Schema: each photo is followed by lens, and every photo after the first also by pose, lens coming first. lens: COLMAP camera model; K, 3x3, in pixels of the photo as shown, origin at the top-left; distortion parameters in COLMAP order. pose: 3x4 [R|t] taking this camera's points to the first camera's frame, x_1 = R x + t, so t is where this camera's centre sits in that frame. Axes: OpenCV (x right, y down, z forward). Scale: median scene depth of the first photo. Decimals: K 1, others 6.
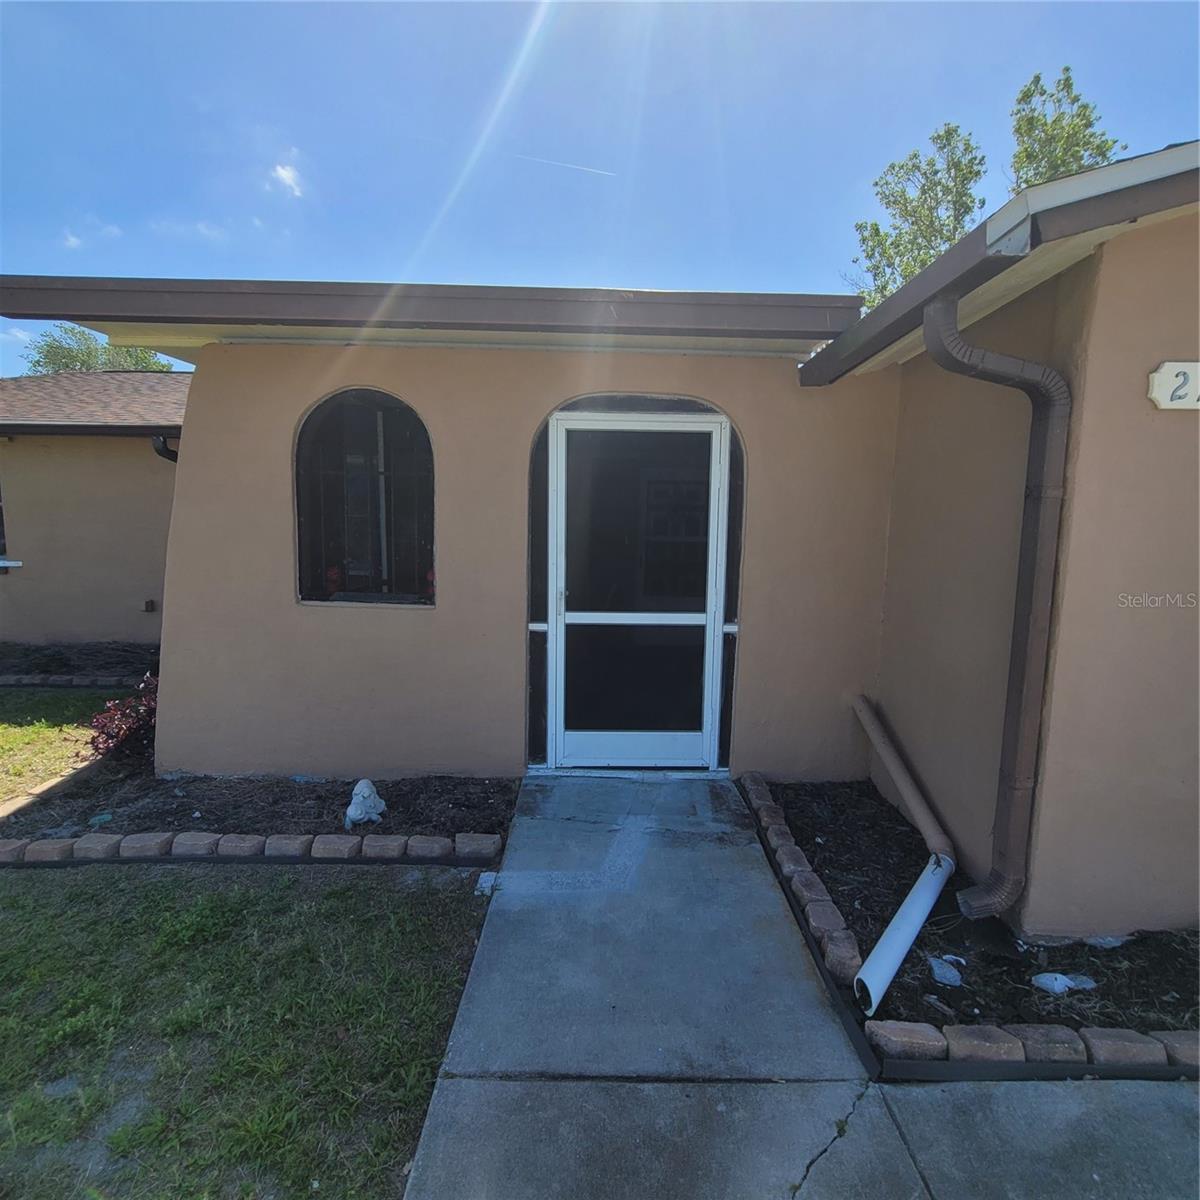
lens RADIAL K [[655.7, 0, 598.0], [0, 655.7, 610.5], [0, 0, 1]] dist [-0.006886, 0.002745]
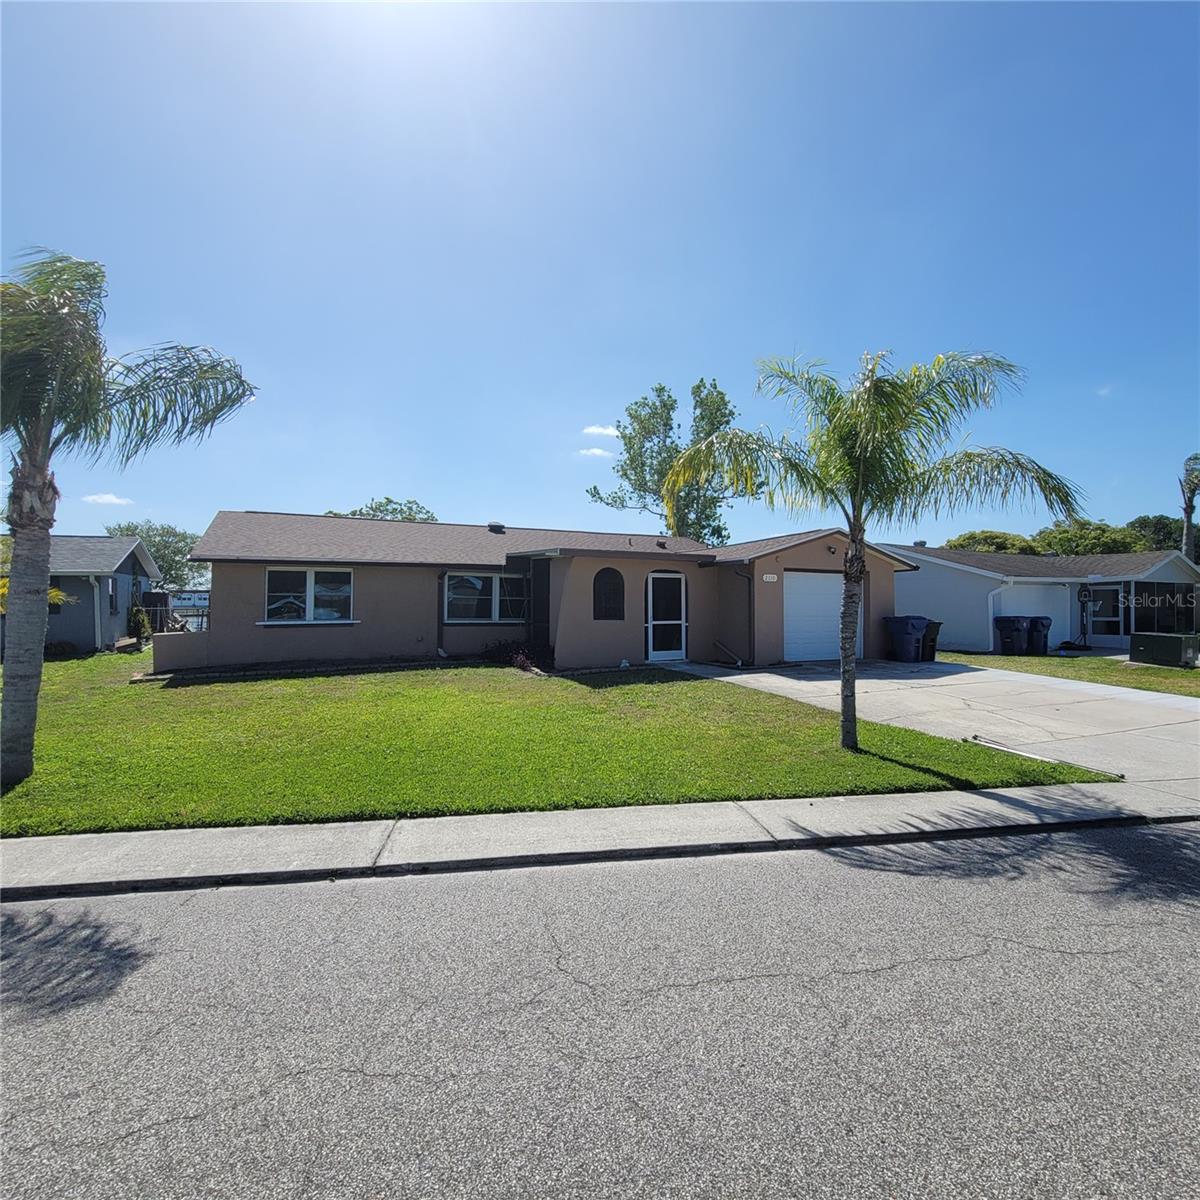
lens RADIAL K [[655.7, 0, 602.7], [0, 655.7, 602.2], [0, 0, 1]] dist [-0.006886, 0.002745]
pose [[0.901650, -0.014574, 0.432220, -2.053814], [0.070061, 0.991152, -0.112732, 0.317245], [-0.426753, 0.131927, 0.894694, -2.480705]]
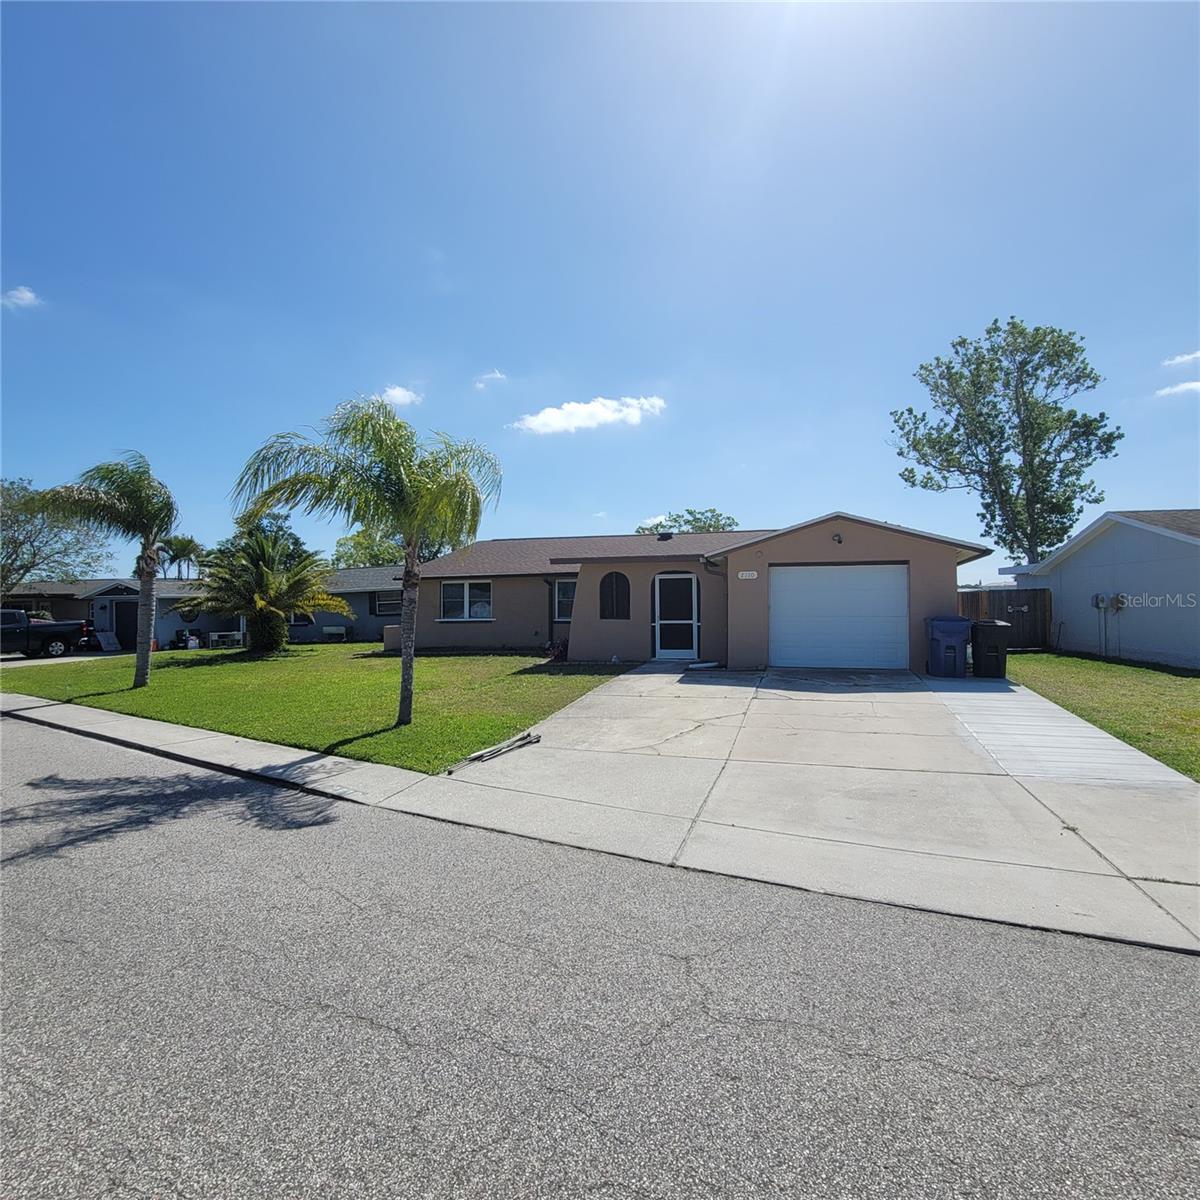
lens RADIAL K [[655.7, 0, 599.9], [0, 655.7, 600.9], [0, 0, 1]] dist [-0.006886, 0.002745]
pose [[0.951904, -0.029245, -0.304998, 0.869888], [-0.012611, 0.990851, -0.134369, 0.445348], [0.306137, 0.131753, 0.942826, -3.097963]]
